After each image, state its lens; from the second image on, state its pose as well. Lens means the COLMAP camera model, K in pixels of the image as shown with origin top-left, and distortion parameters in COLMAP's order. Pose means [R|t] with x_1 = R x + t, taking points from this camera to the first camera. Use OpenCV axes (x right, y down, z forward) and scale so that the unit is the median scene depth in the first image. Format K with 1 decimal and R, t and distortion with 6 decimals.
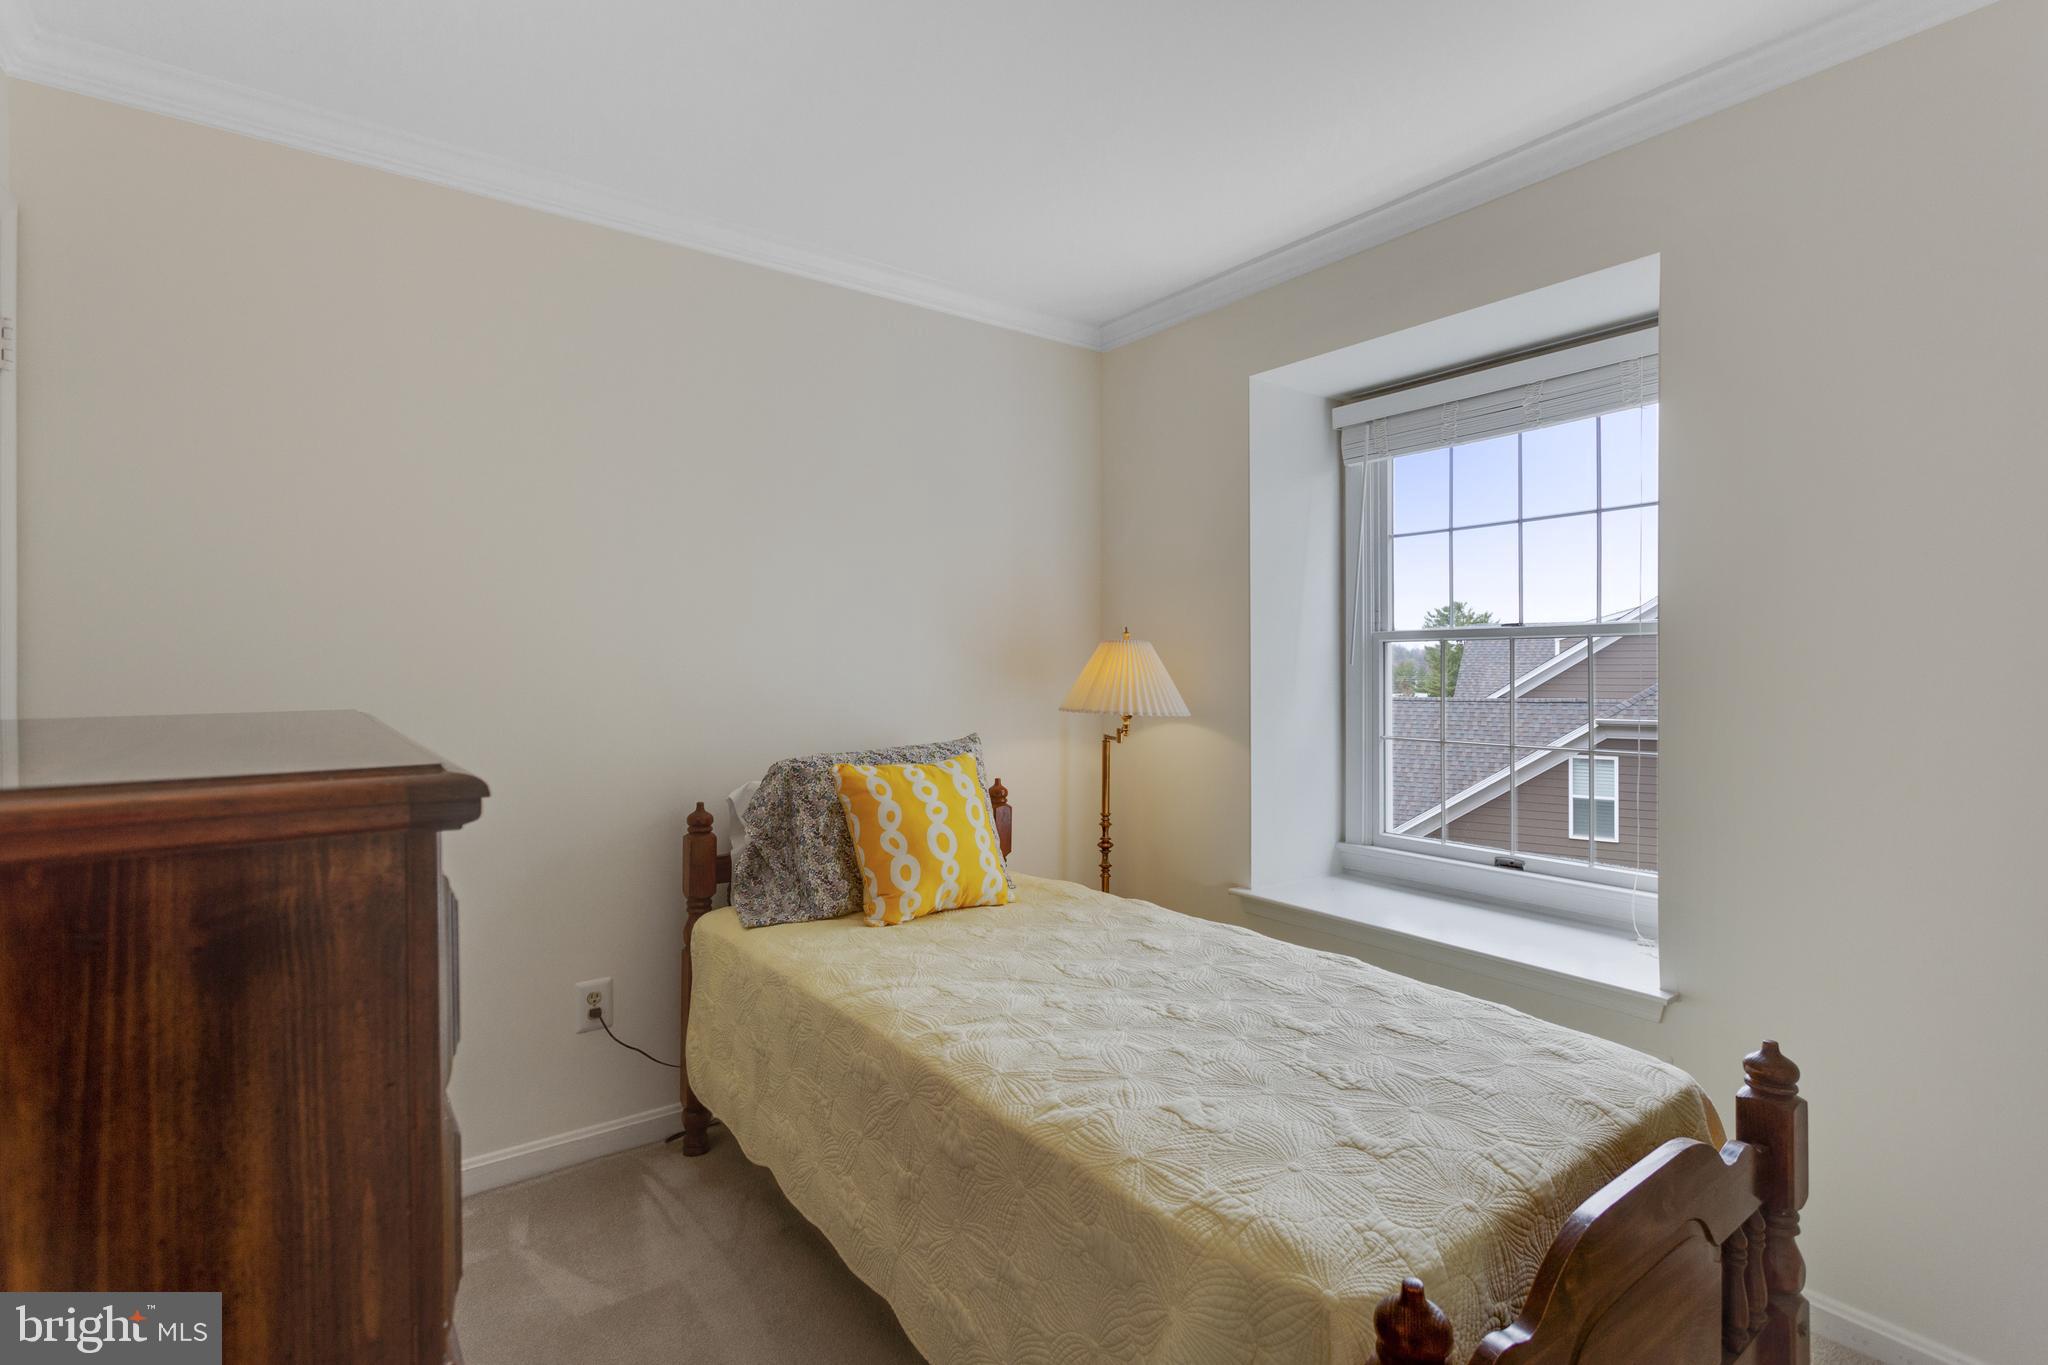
lens RADIAL K [[971.2, 0, 1037.3], [0, 971.2, 673.8], [0, 0, 1]] dist [0.010149, 0.000650]
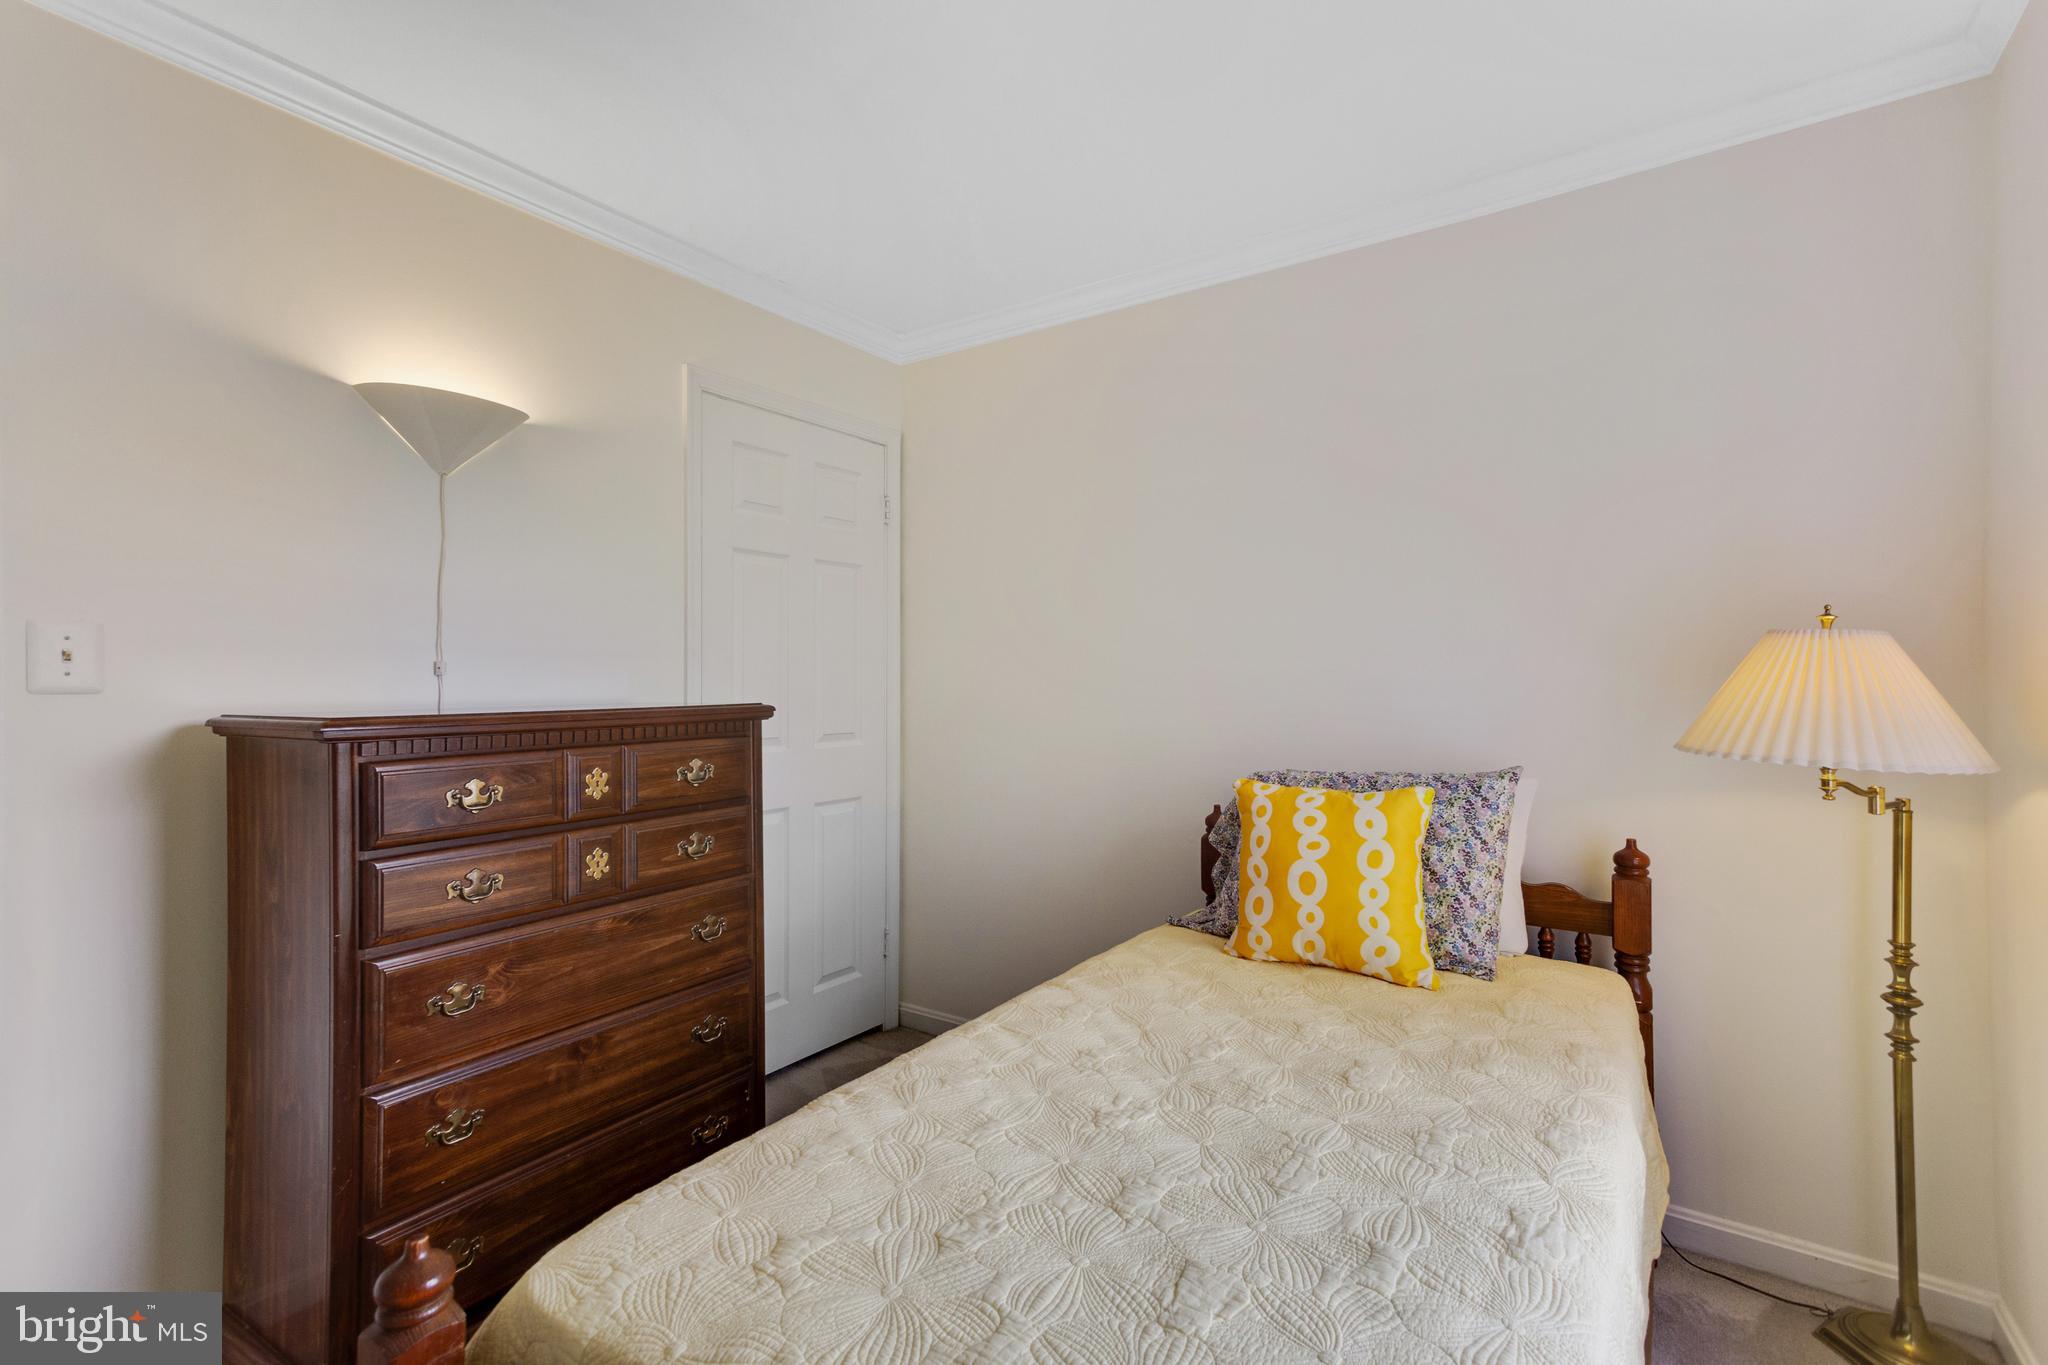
lens RADIAL K [[971.2, 0, 1037.3], [0, 971.2, 673.8], [0, 0, 1]] dist [0.010149, 0.000650]
pose [[0.323761, -0.003409, -0.946133, 0.648879], [-0.011905, 0.999900, -0.007677, -0.000551], [0.946064, 0.013750, 0.323688, 0.510514]]
